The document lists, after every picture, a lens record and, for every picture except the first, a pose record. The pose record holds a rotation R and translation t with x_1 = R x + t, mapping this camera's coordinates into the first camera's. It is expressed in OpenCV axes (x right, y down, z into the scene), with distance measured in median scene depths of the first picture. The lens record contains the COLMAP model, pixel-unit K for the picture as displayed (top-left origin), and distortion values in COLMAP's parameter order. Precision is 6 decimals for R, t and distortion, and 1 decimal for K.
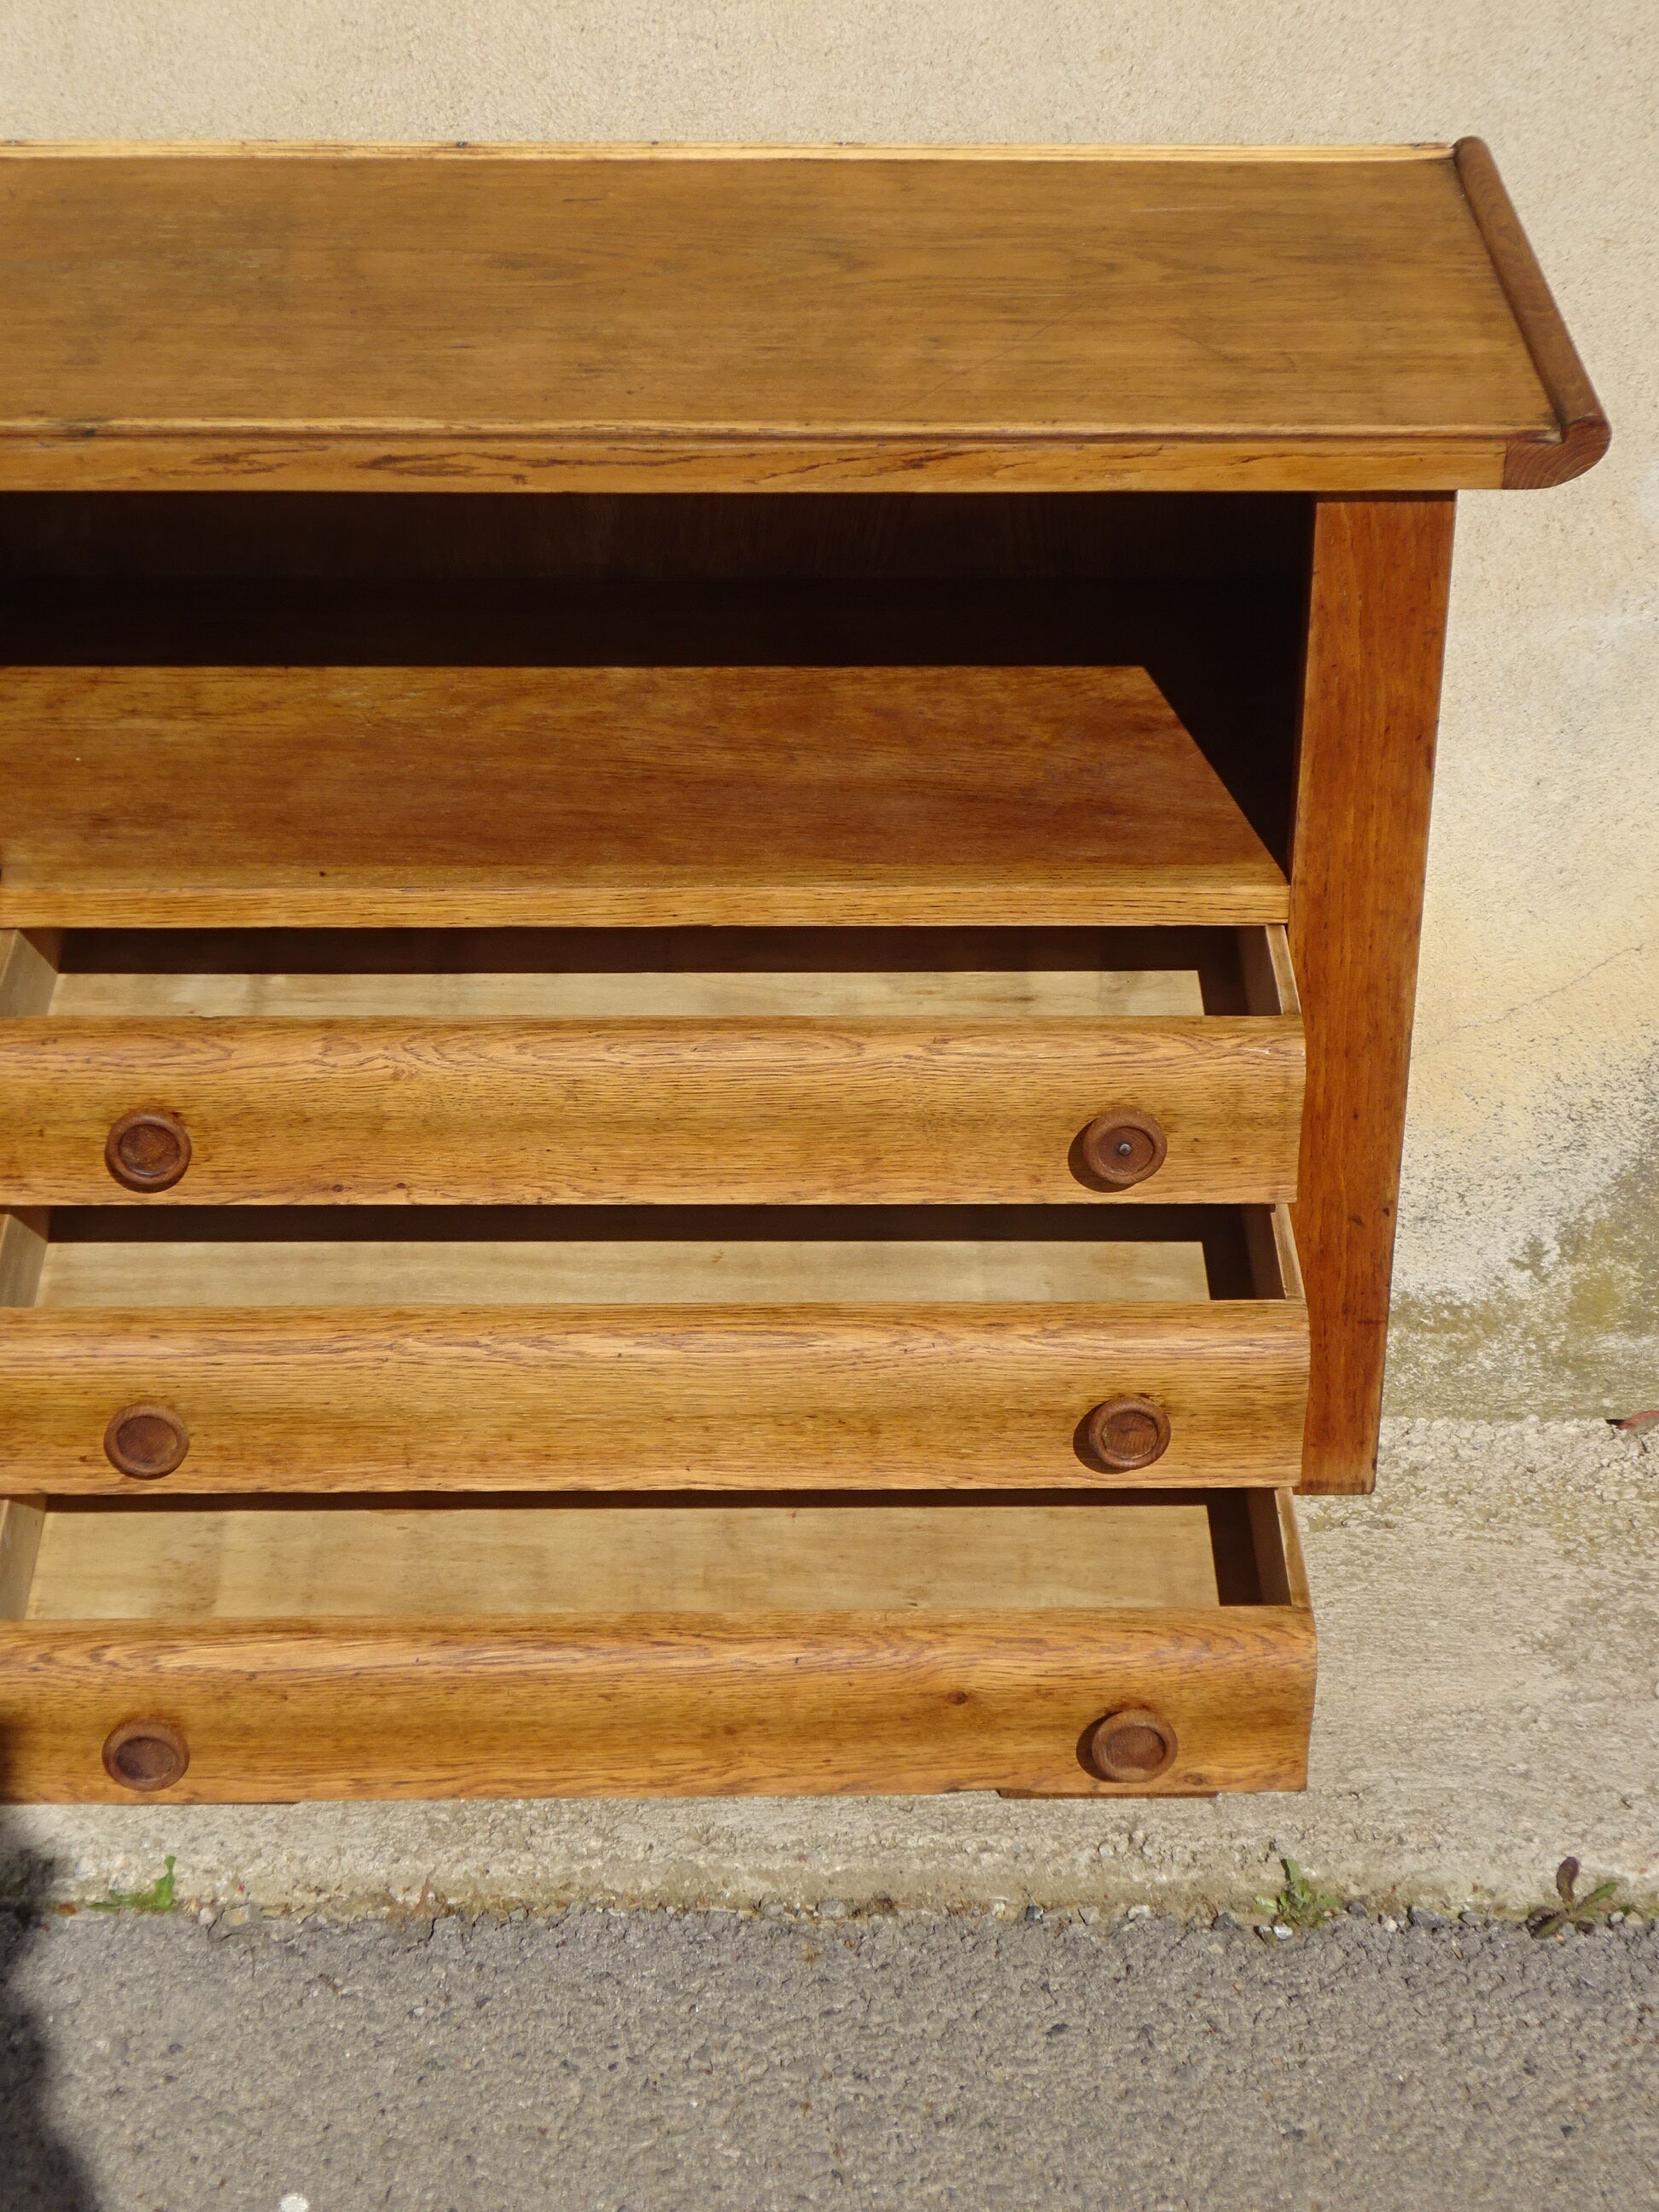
lens RADIAL K [[4630.5, 0, 856.0], [0, 4630.5, 1108.2], [0, 0, 1]] dist [0.008556, 0.000000]
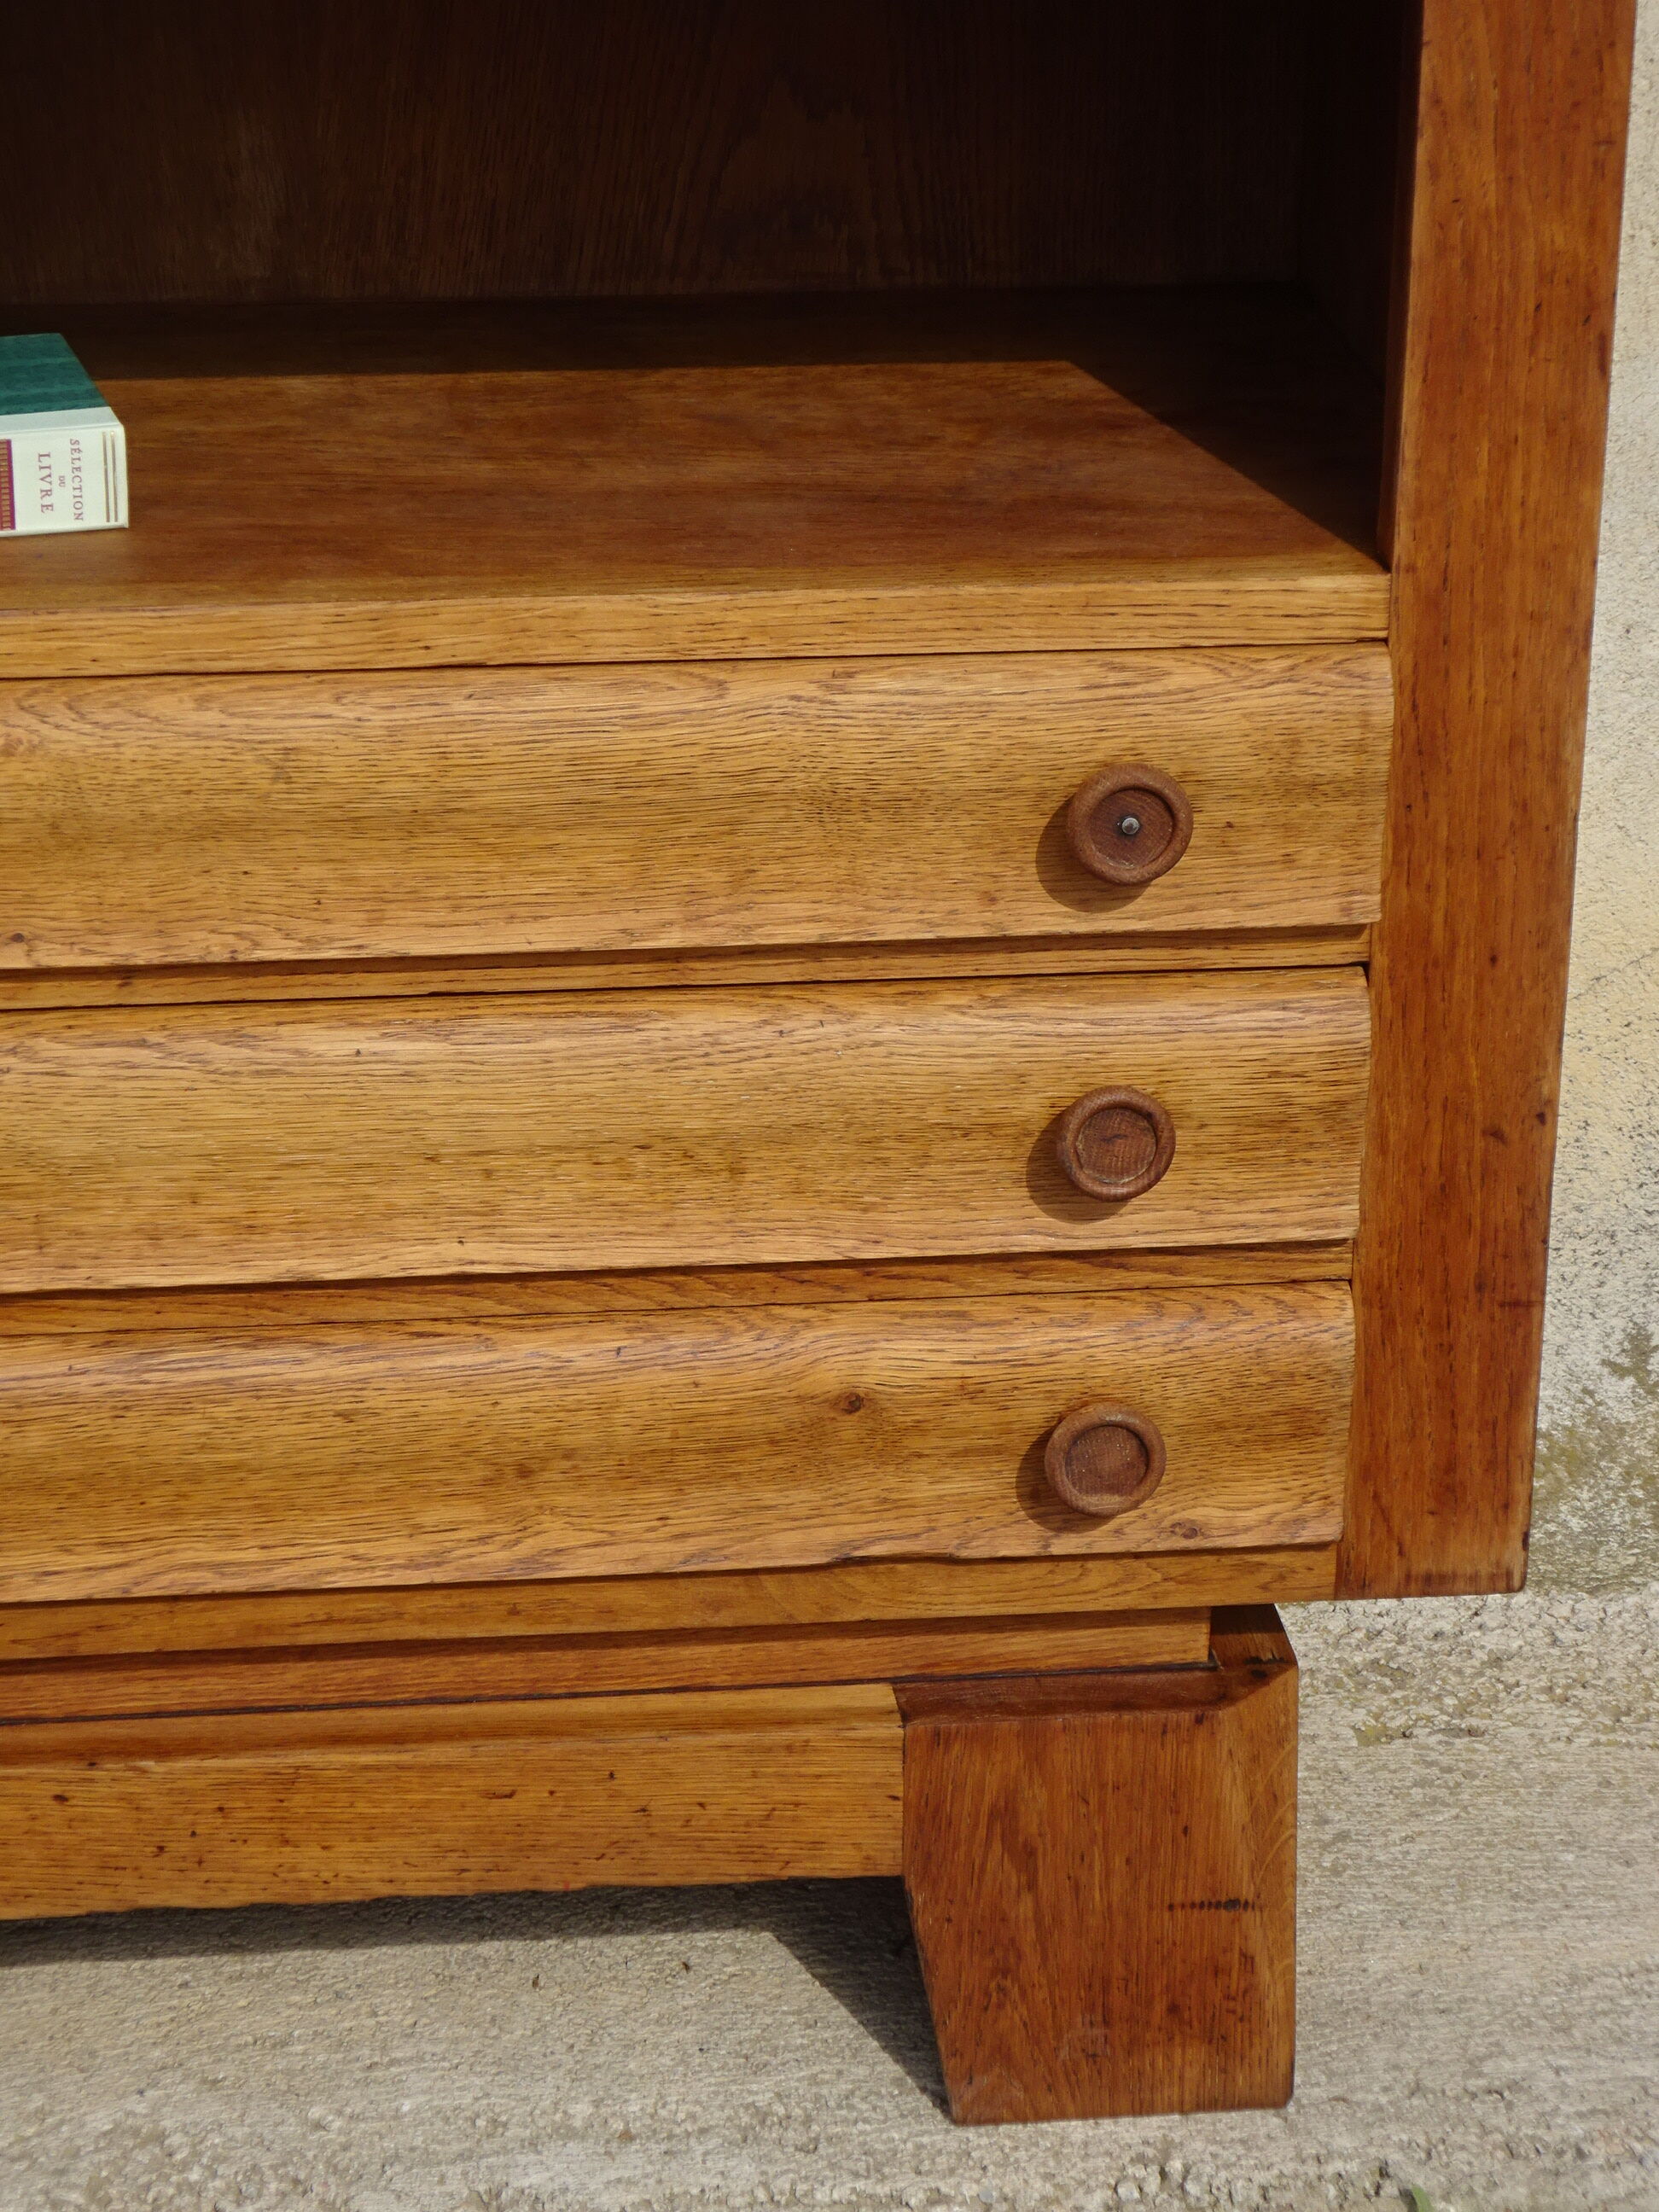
lens RADIAL K [[5331.4, 0, 813.9], [0, 5331.4, 1111.3], [0, 0, 1]] dist [0.023811, 0.000000]
pose [[0.996155, -0.035136, 0.080258, -0.042691], [0.044935, 0.991295, -0.123750, 0.102236], [-0.075211, 0.126881, 0.989062, 0.260282]]
